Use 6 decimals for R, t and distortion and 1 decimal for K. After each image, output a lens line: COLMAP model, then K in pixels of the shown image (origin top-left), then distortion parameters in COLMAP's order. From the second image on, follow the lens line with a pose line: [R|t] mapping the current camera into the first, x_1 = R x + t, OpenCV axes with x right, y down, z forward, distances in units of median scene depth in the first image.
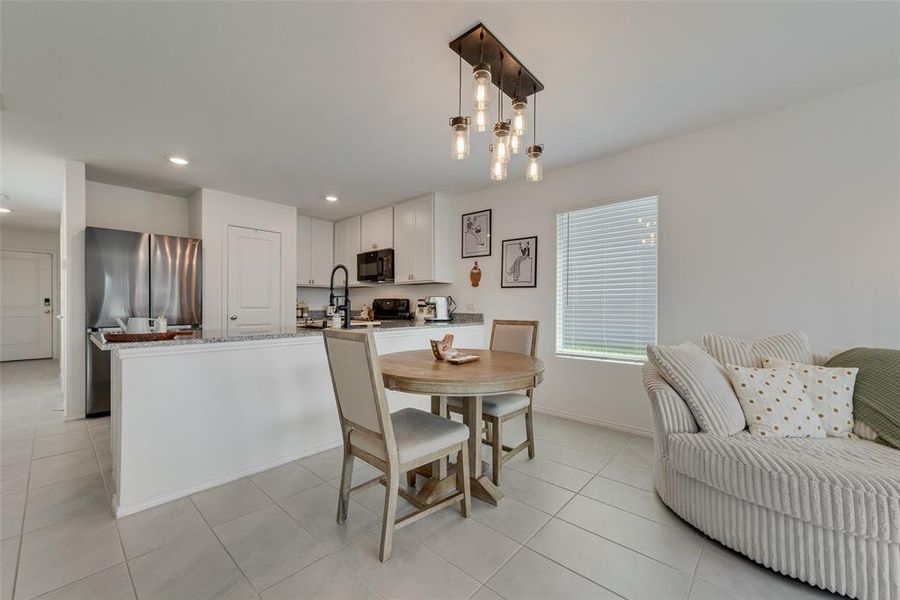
lens RADIAL K [[357.6, 0, 452.6], [0, 357.6, 307.1], [0, 0, 1]] dist [0.010735, -0.001686]
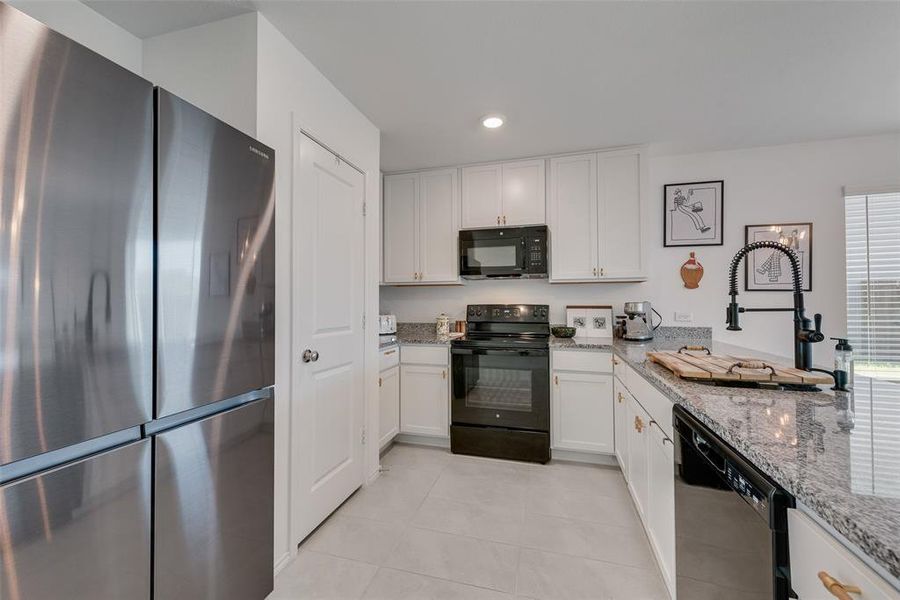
lens RADIAL K [[357.6, 0, 451.3], [0, 357.6, 300.7], [0, 0, 1]] dist [0.010735, -0.001686]
pose [[0.894050, -0.003559, 0.447953, -0.660412], [0.008782, 0.999916, -0.009582, -0.030150], [-0.447881, 0.012501, 0.894006, 0.569202]]
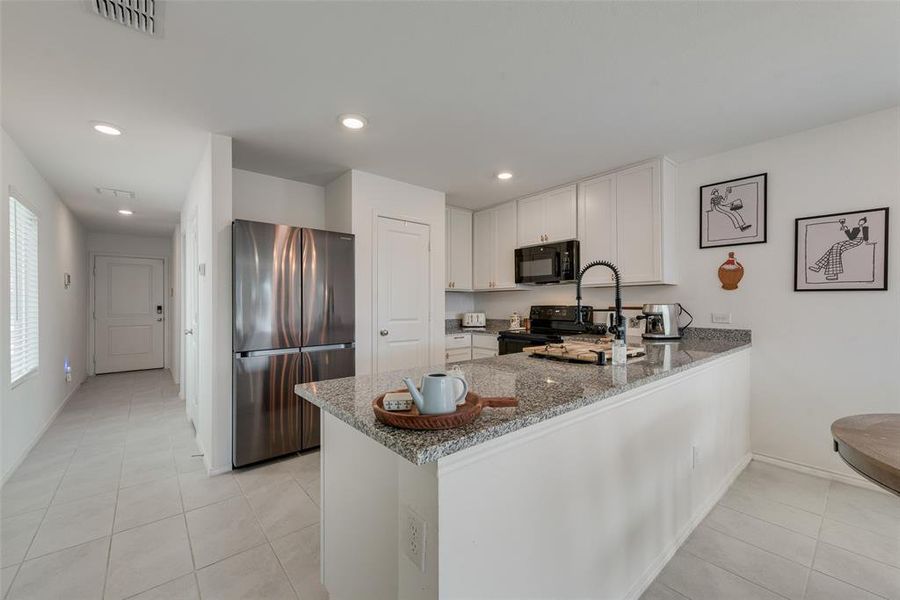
lens RADIAL K [[357.6, 0, 450.1], [0, 357.6, 302.1], [0, 0, 1]] dist [0.010735, -0.001686]
pose [[0.991296, -0.009066, -0.131342, -0.368320], [0.007728, 0.999913, -0.010695, -0.029445], [0.131428, 0.009587, 0.991279, 0.245369]]
